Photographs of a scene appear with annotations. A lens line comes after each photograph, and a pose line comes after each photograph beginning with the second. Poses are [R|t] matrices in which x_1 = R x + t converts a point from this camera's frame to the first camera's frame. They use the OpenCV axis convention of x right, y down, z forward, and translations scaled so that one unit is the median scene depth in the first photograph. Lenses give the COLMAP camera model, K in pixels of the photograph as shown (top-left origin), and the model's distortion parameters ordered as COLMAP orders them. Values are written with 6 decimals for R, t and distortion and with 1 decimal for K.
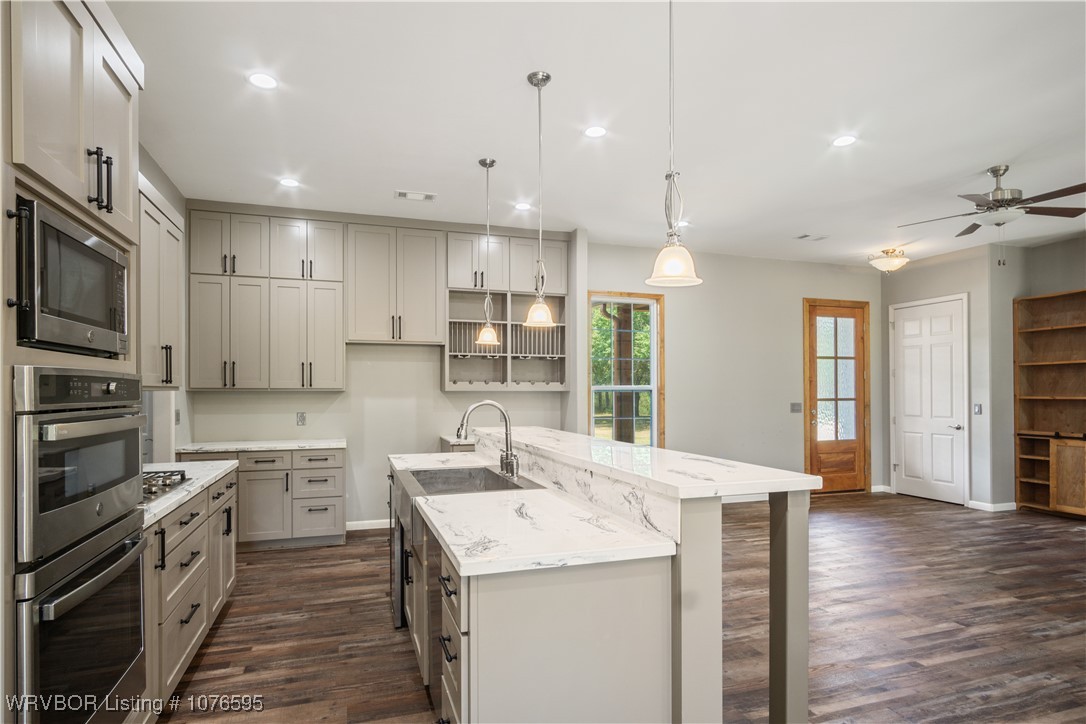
lens RADIAL K [[588.9, 0, 542.5], [0, 588.9, 387.0], [0, 0, 1]] dist [-0.014597, 0.009087]
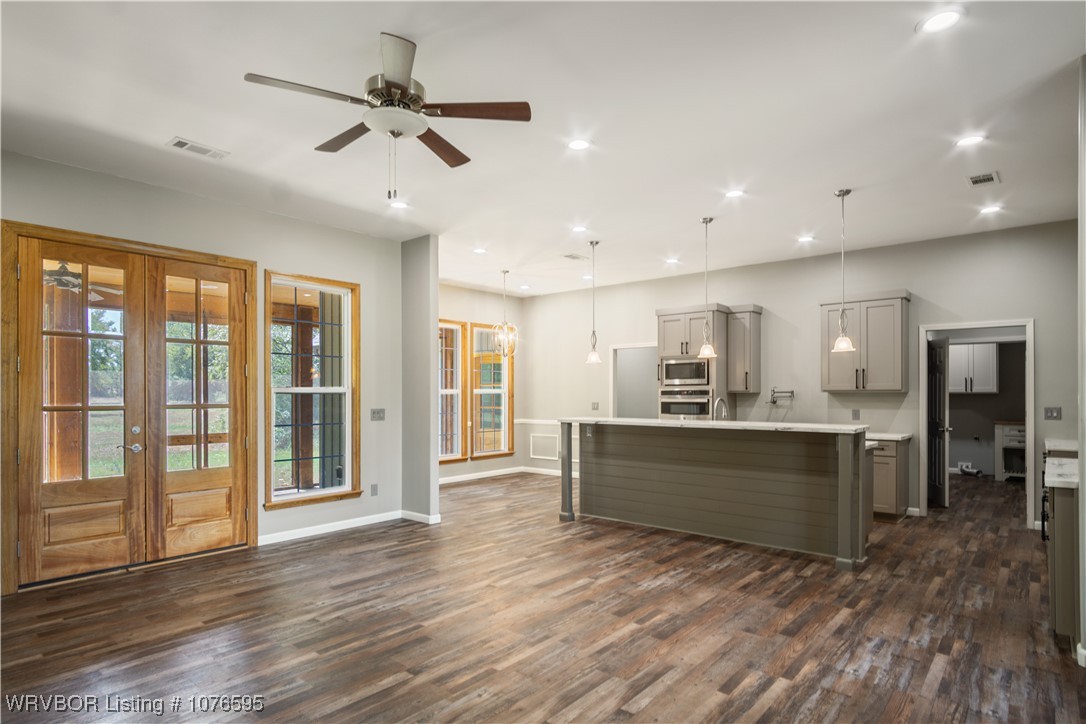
lens RADIAL K [[588.9, 0, 542.5], [0, 588.9, 387.0], [0, 0, 1]] dist [-0.014597, 0.009087]
pose [[-0.855689, -0.001550, -0.517488, 0.714204], [0.008342, 0.999824, -0.016789, 0.007676], [0.517423, -0.018683, -0.855526, 1.195452]]
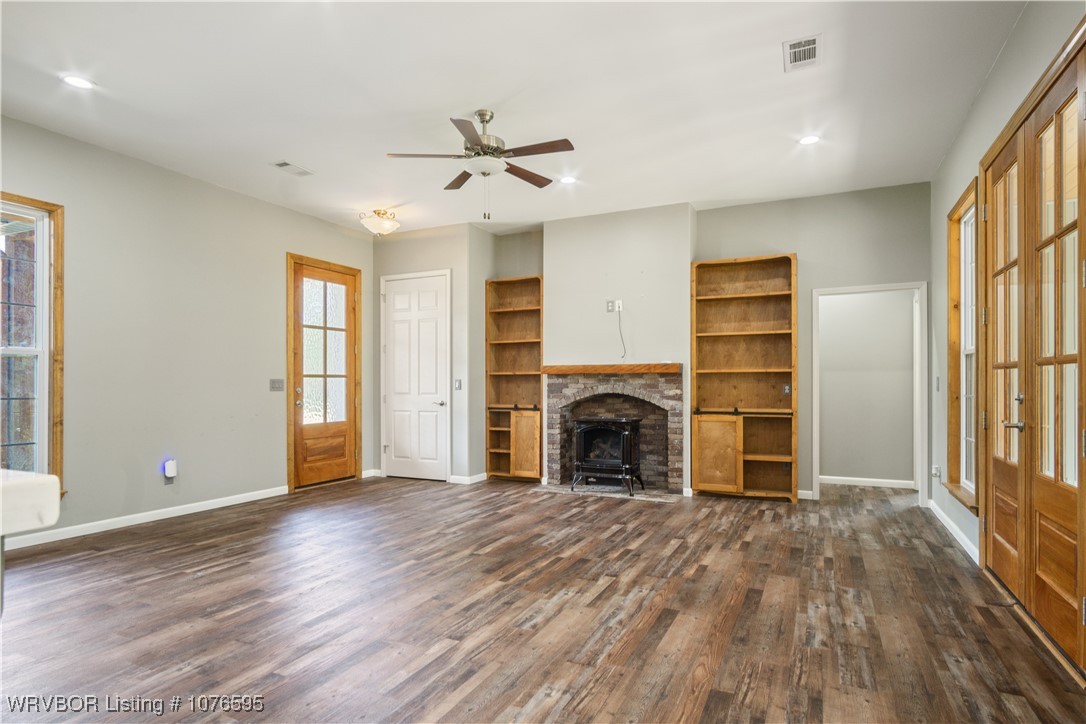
lens RADIAL K [[586.0, 0, 544.0], [0, 586.0, 380.0], [0, 0, 1]] dist [-0.009956, 0.001533]
pose [[0.696570, 0.004689, 0.717473, 0.133880], [-0.005485, 0.999984, -0.001210, 0.033789], [-0.717468, -0.003092, 0.696585, 0.209839]]
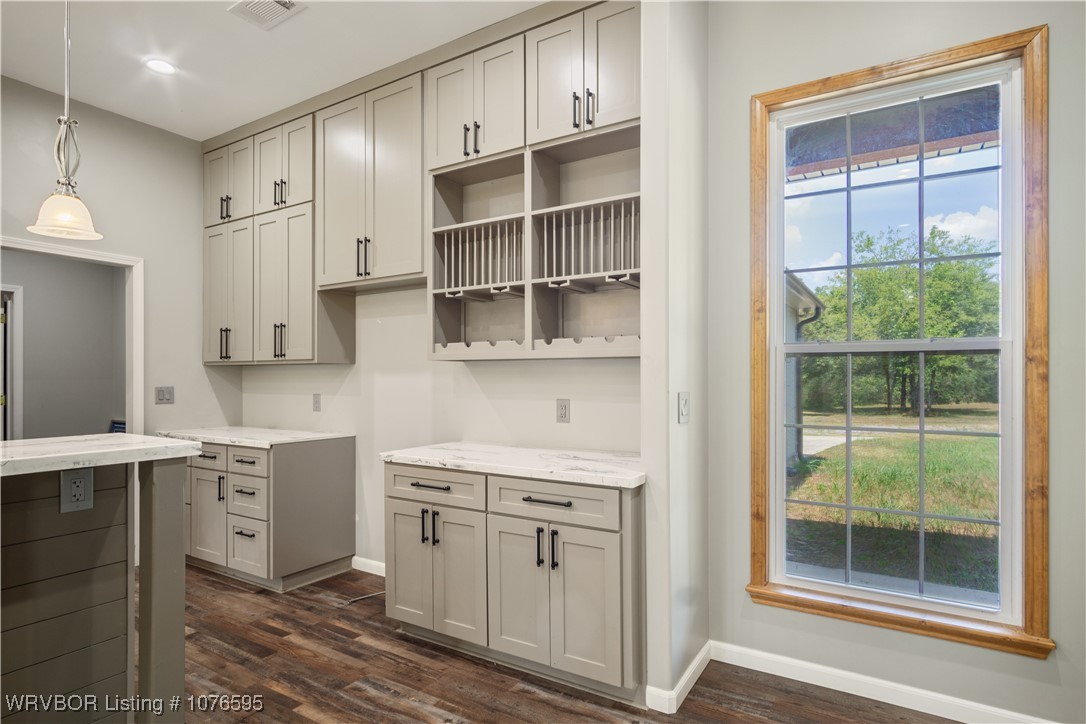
lens RADIAL K [[576.0, 0, 543.4], [0, 576.0, 376.9], [0, 0, 1]] dist [-0.001903, 0.000504]
pose [[0.639815, -0.002287, -0.768525, 0.304693], [0.003973, 0.999992, 0.000332, 0.021469], [0.768518, -0.003266, 0.639819, 0.707882]]
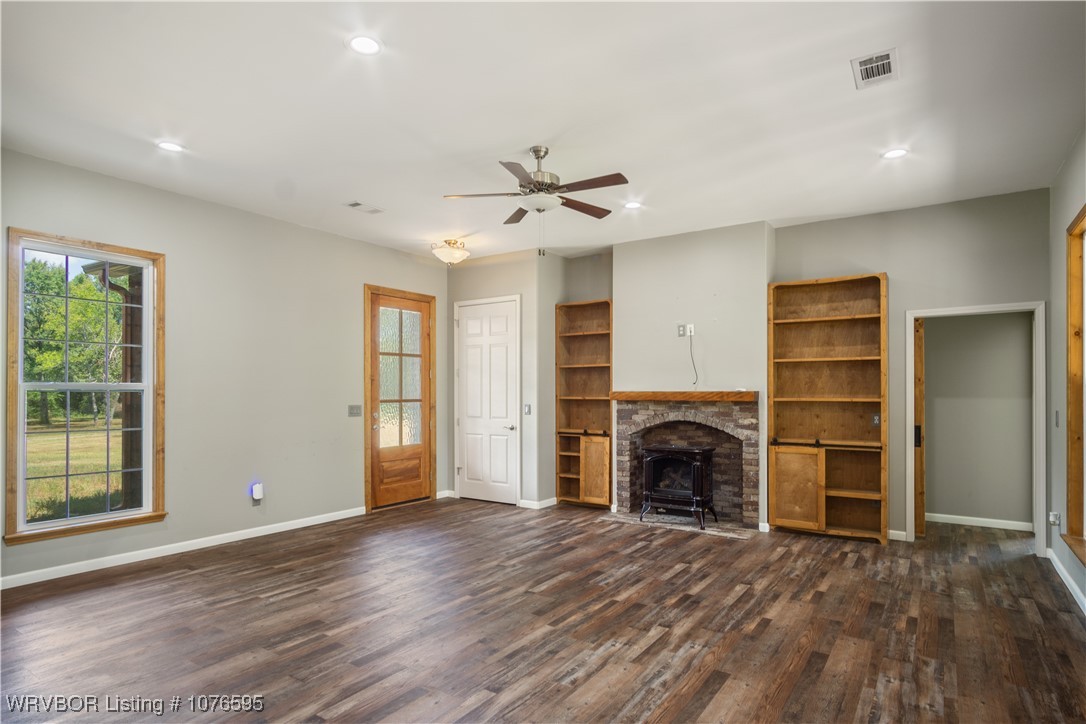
lens RADIAL K [[588.9, 0, 542.5], [0, 588.9, 387.0], [0, 0, 1]] dist [-0.014597, 0.009087]
pose [[0.798522, 0.006247, 0.601933, 0.166568], [-0.006657, 0.999977, -0.001548, 0.000034], [-0.601929, -0.002771, 0.798545, 0.188631]]
